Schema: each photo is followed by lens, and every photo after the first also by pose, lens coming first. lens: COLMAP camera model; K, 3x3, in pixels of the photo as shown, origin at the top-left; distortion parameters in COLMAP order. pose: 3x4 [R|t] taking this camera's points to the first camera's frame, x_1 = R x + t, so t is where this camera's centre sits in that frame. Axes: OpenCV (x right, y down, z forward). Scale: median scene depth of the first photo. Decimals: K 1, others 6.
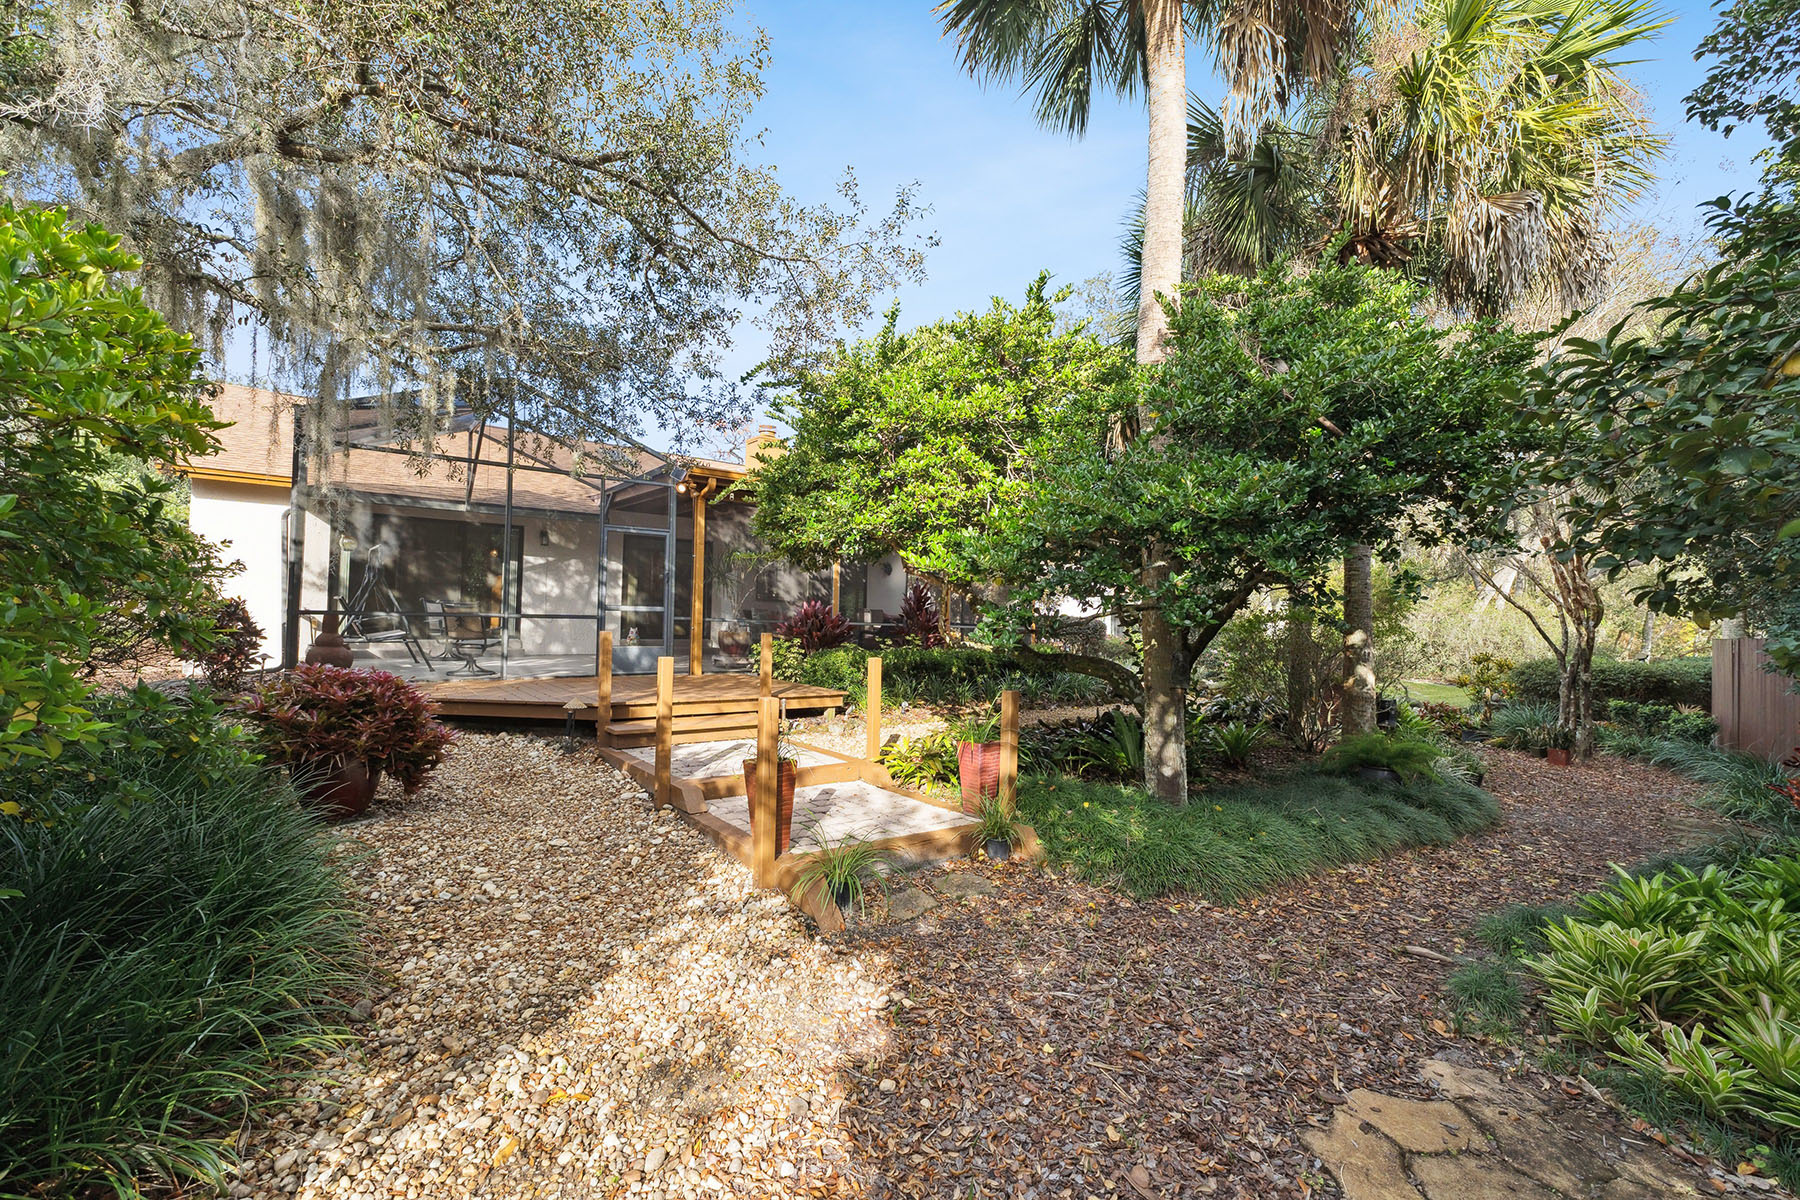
lens RADIAL K [[795.1, 0, 899.4], [0, 795.1, 606.7], [0, 0, 1]] dist [-0.003100, -0.000752]
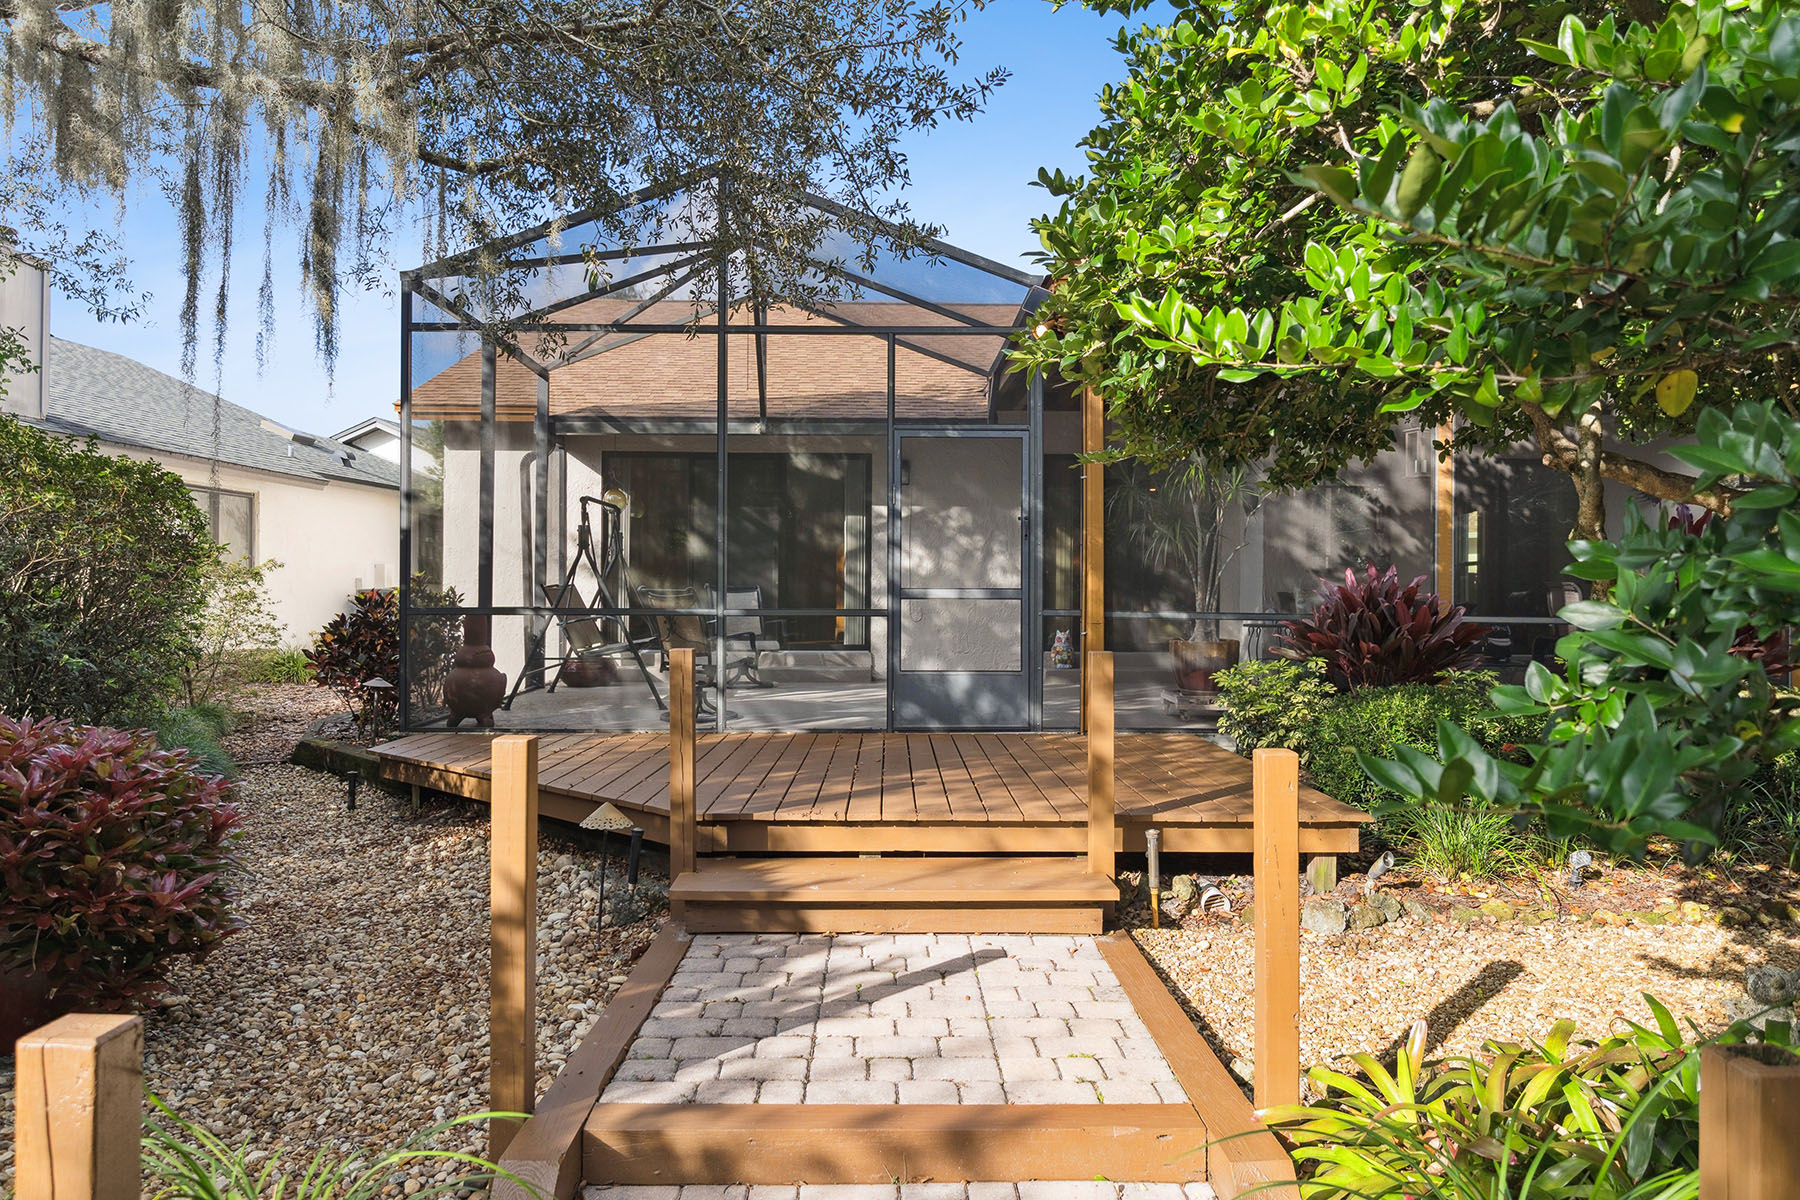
lens RADIAL K [[1210.8, 0, 900.9], [0, 1210.8, 598.4], [0, 0, 1]] dist [-0.006990, -0.000693]
pose [[0.800453, -0.018322, -0.599115, 0.076301], [0.021679, 0.999764, -0.001610, 0.005489], [0.599003, -0.011699, 0.800661, 0.367887]]
